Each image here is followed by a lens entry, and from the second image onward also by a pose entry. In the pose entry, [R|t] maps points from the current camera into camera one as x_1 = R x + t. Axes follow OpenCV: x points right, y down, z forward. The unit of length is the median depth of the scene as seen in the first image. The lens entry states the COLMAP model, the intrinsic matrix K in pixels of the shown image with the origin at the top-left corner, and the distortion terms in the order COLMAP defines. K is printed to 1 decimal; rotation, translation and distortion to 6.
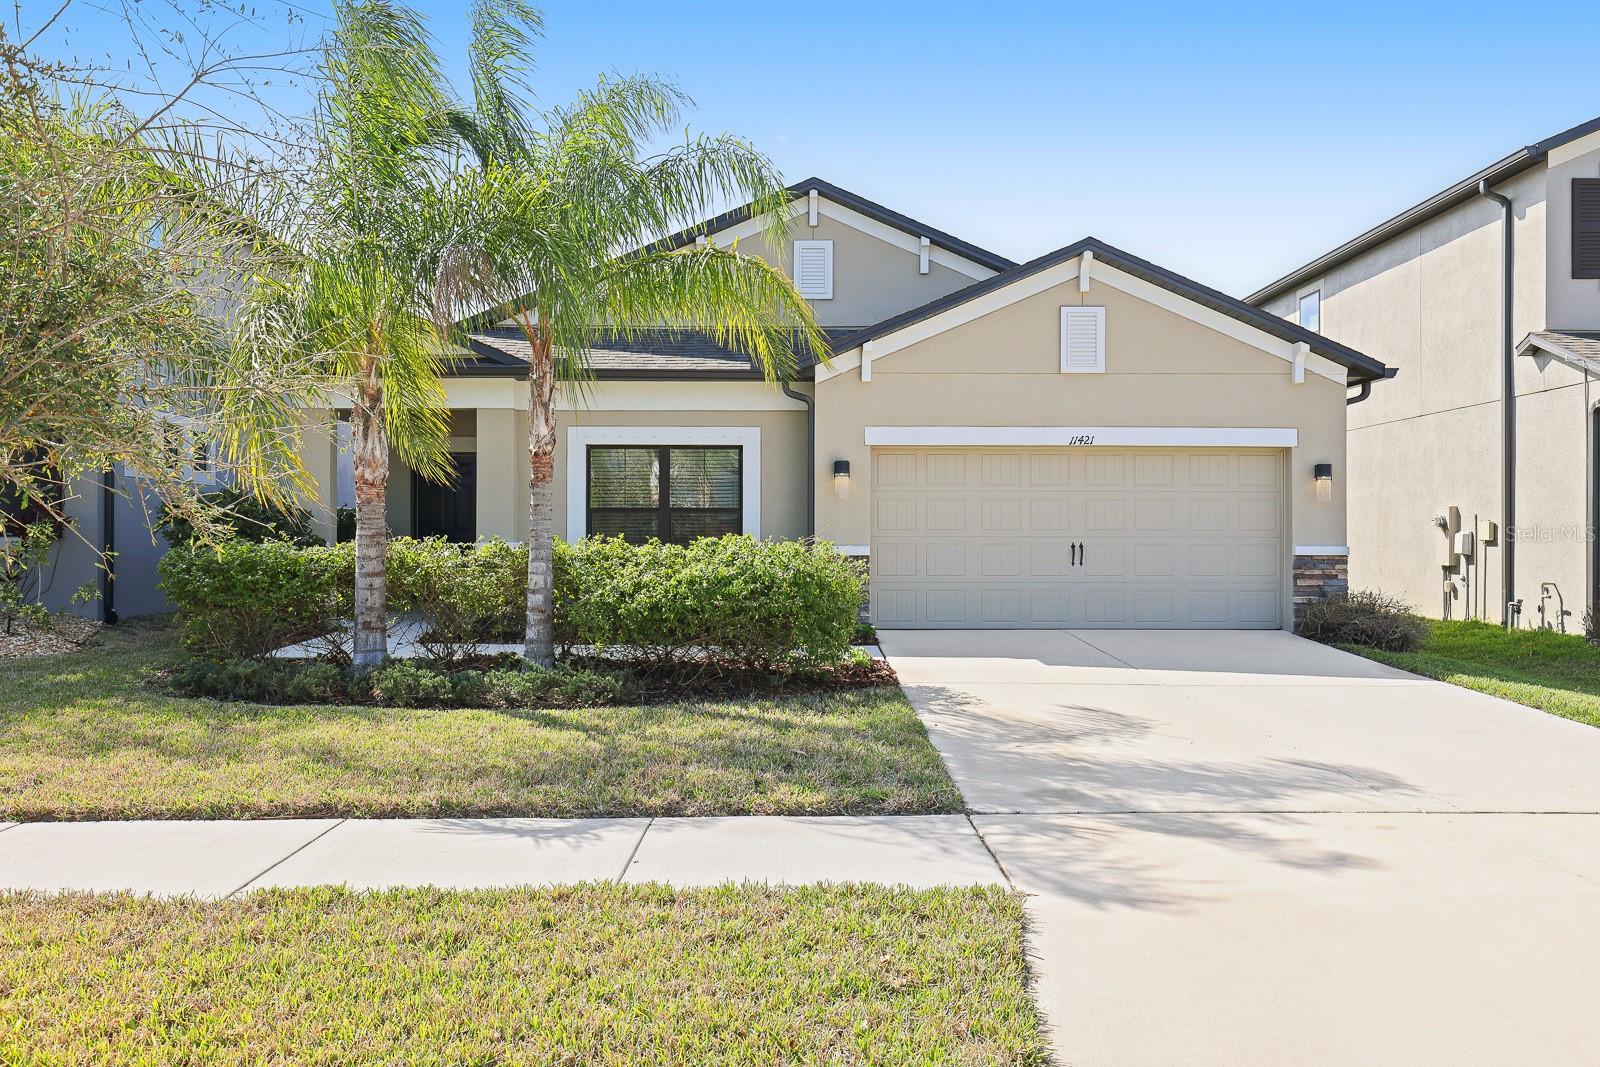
lens RADIAL K [[1238.9, 0, 800.0], [0, 1238.9, 533.5], [0, 0, 1]] dist [0.007416, 0.002935]
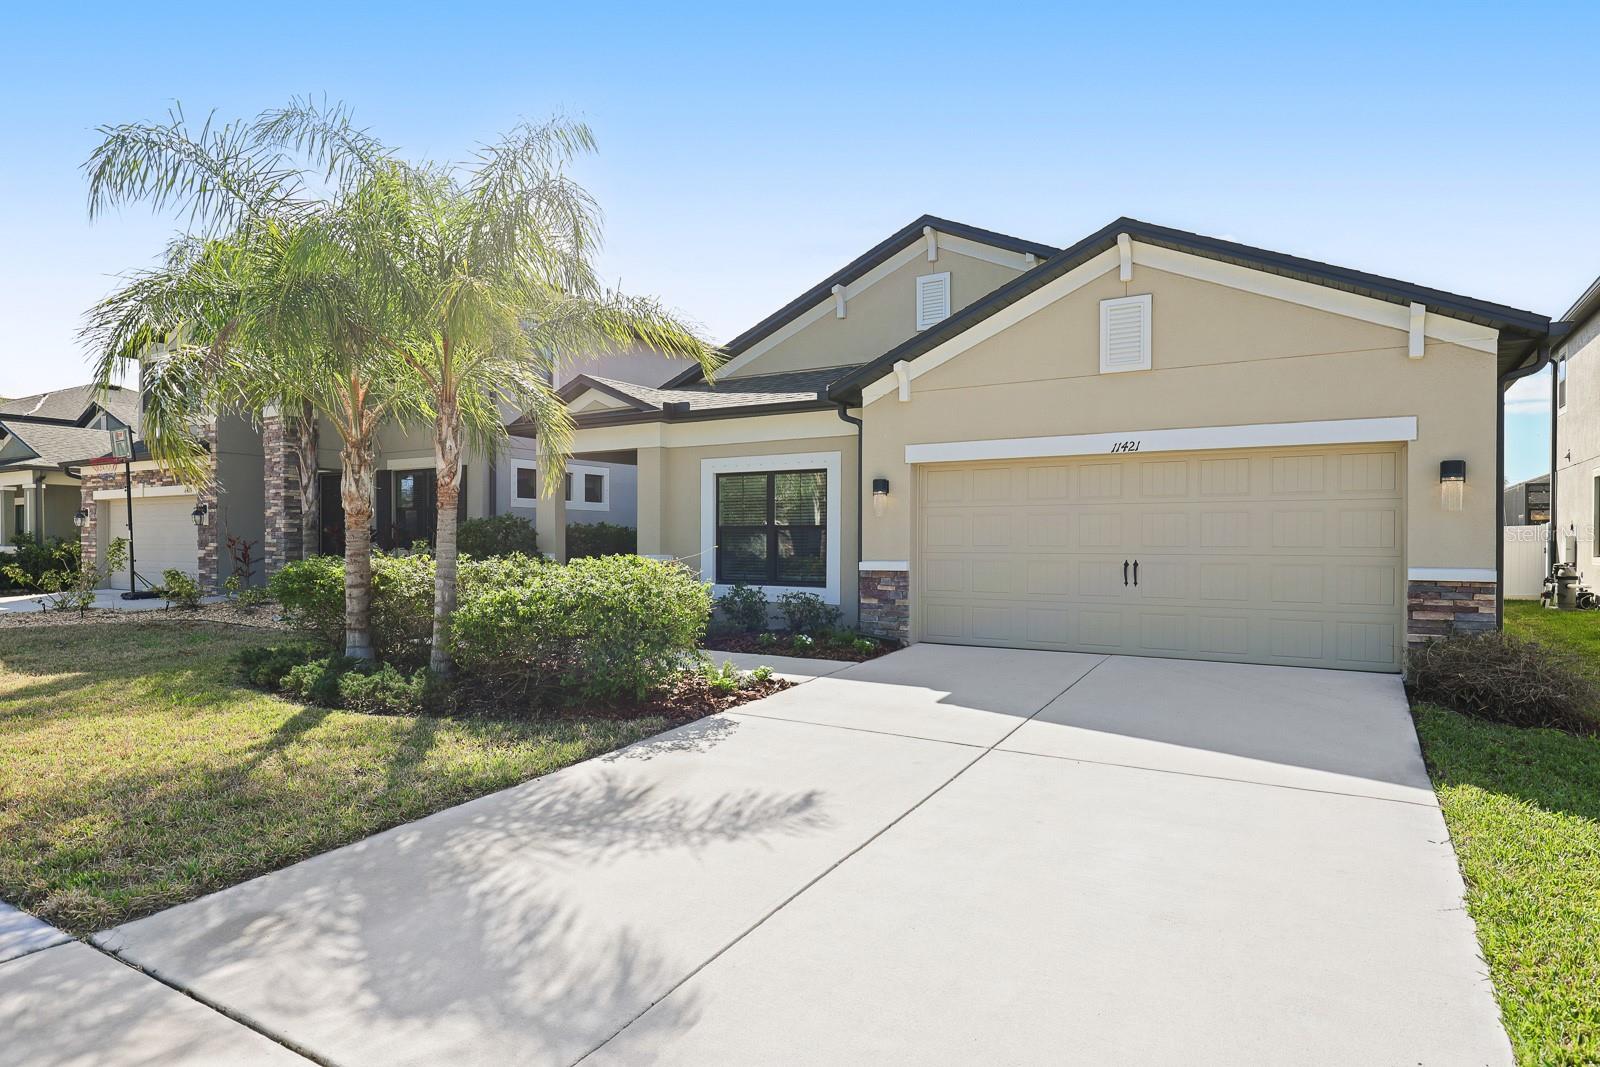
lens RADIAL K [[875.1, 0, 806.5], [0, 875.1, 546.0], [0, 0, 1]] dist [-0.001606, -0.000543]
pose [[0.852552, 0.003558, -0.522630, 0.361931], [0.002592, 0.999936, 0.011036, -0.010855], [0.522636, -0.010763, 0.852488, 0.336922]]
